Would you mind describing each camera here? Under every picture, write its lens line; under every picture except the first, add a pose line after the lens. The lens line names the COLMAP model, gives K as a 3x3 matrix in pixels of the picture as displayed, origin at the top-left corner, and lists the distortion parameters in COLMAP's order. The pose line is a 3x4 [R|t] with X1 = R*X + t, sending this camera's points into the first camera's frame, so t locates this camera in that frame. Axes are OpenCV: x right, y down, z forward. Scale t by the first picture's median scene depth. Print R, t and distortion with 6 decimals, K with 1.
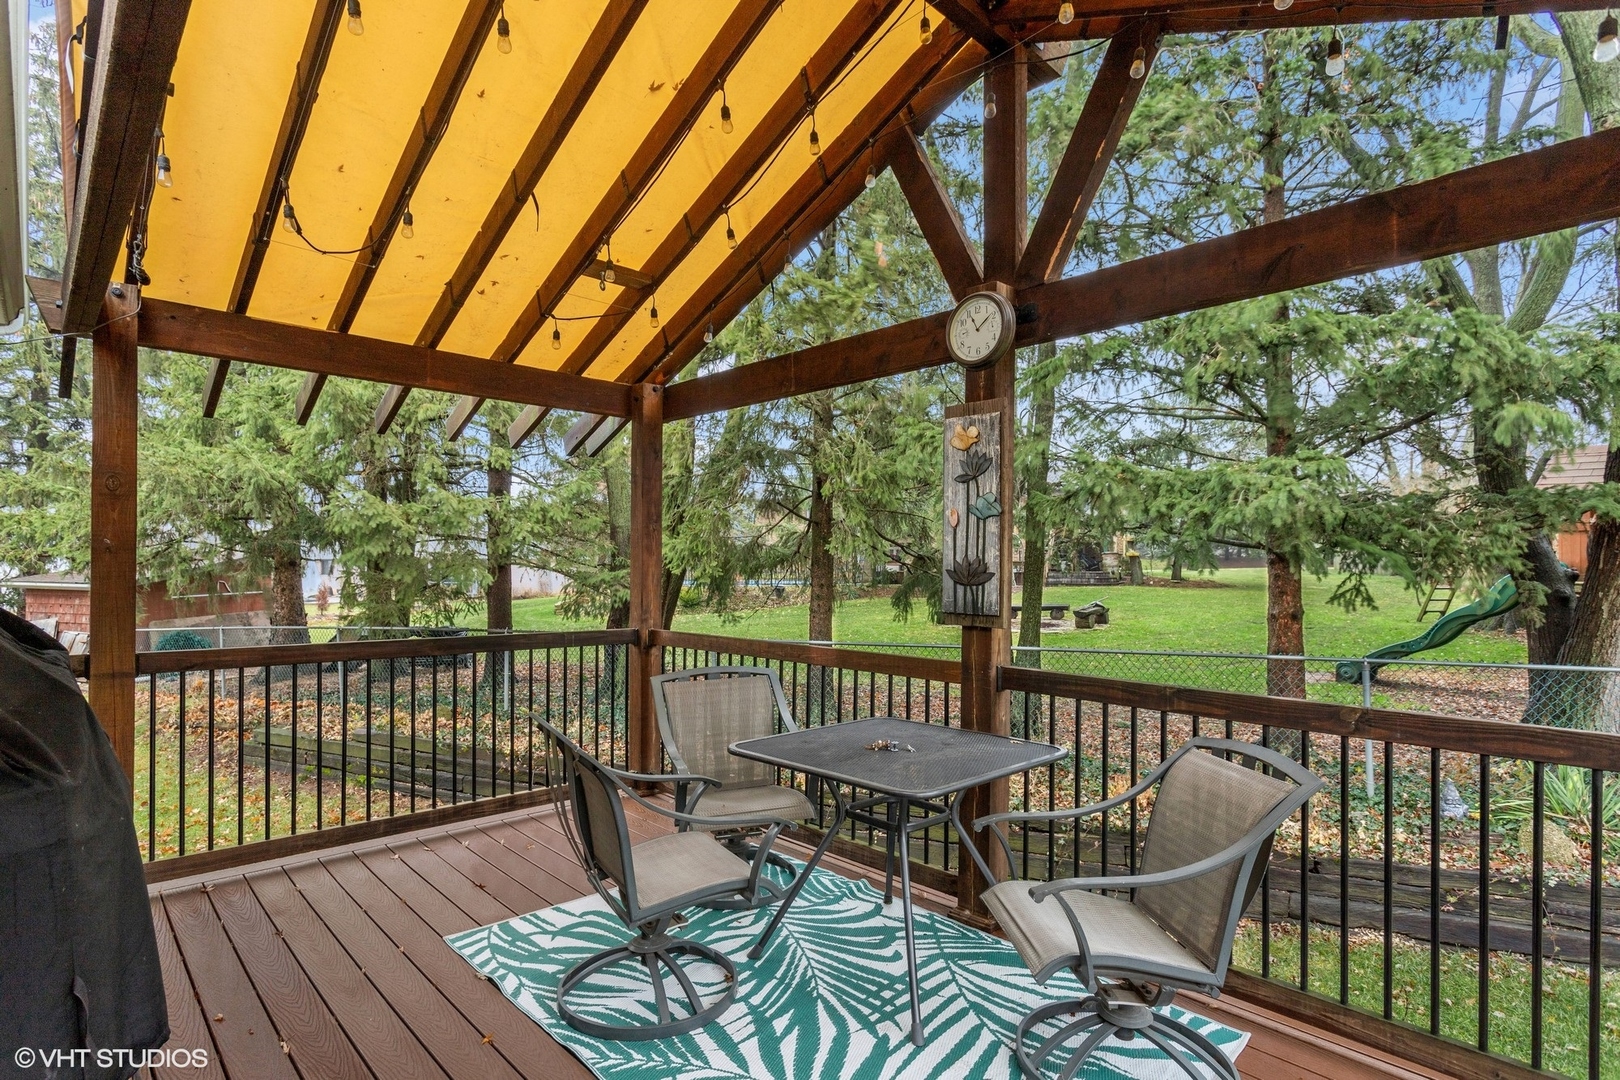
lens RADIAL K [[834.5, 0, 804.4], [0, 834.5, 563.6], [0, 0, 1]] dist [-0.001001, -0.000105]
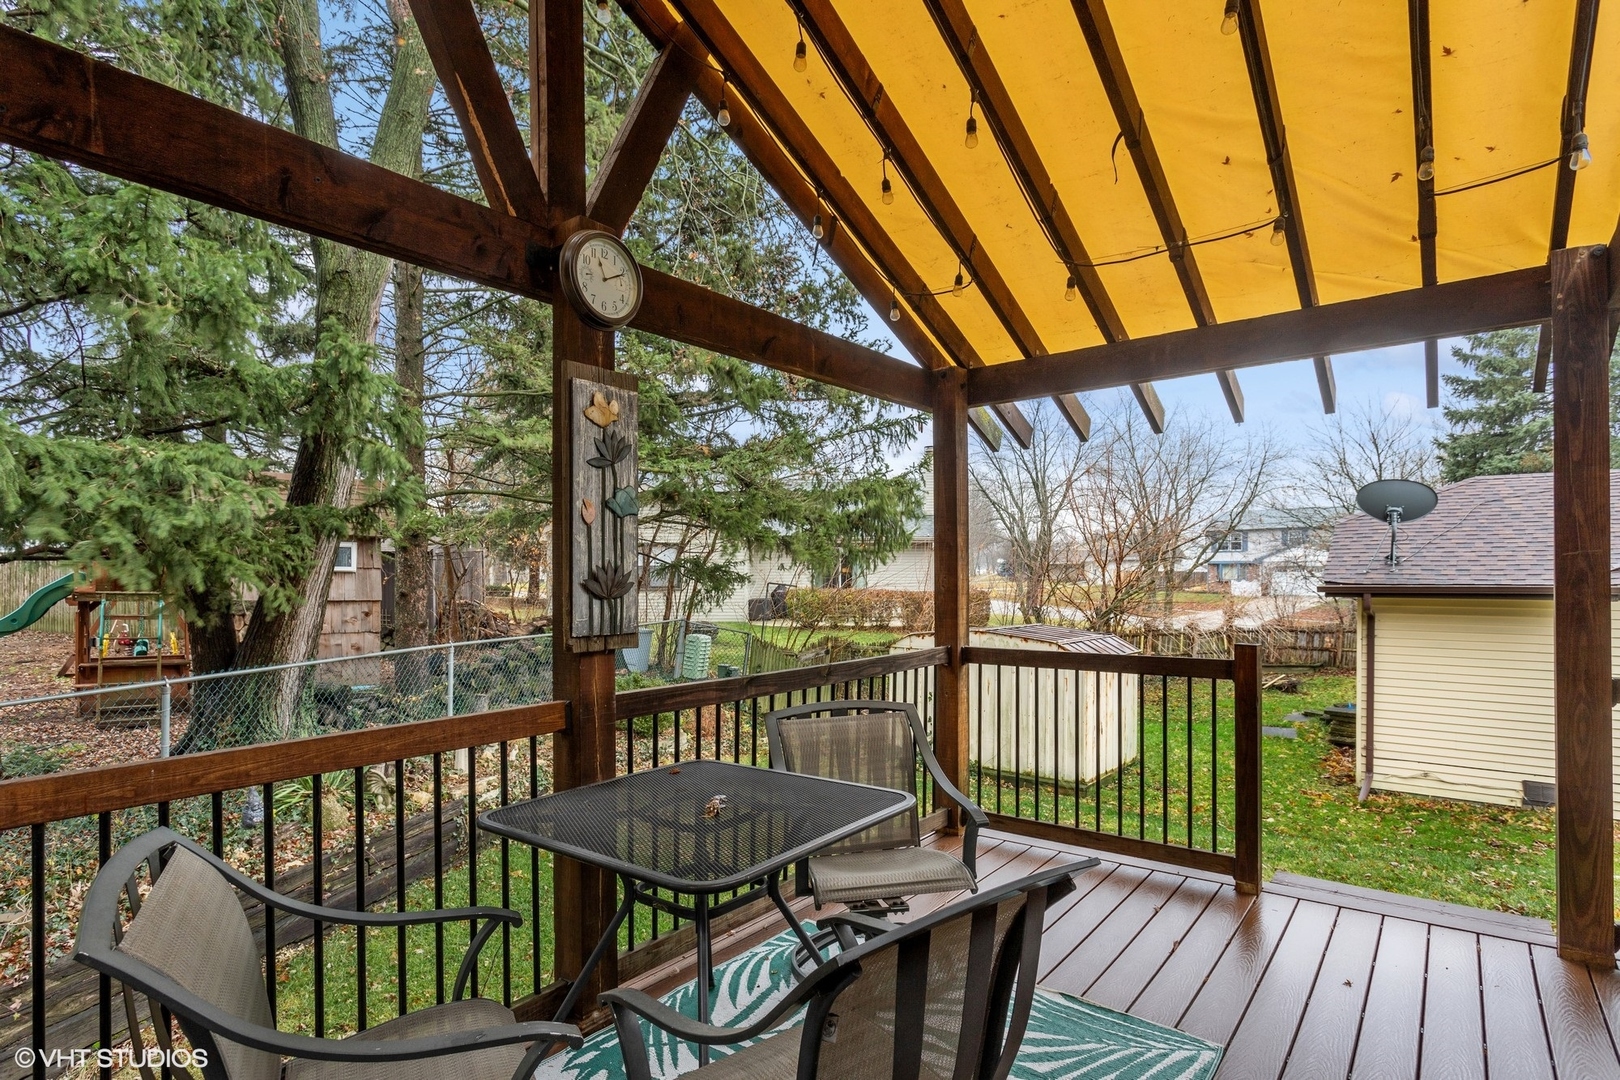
lens RADIAL K [[834.5, 0, 804.4], [0, 834.5, 563.6], [0, 0, 1]] dist [-0.001001, -0.000105]
pose [[-0.158038, 0.004509, 0.987423, -0.605947], [0.006485, 0.999973, -0.003529, -0.004384], [-0.987412, 0.005845, -0.158063, 0.931894]]
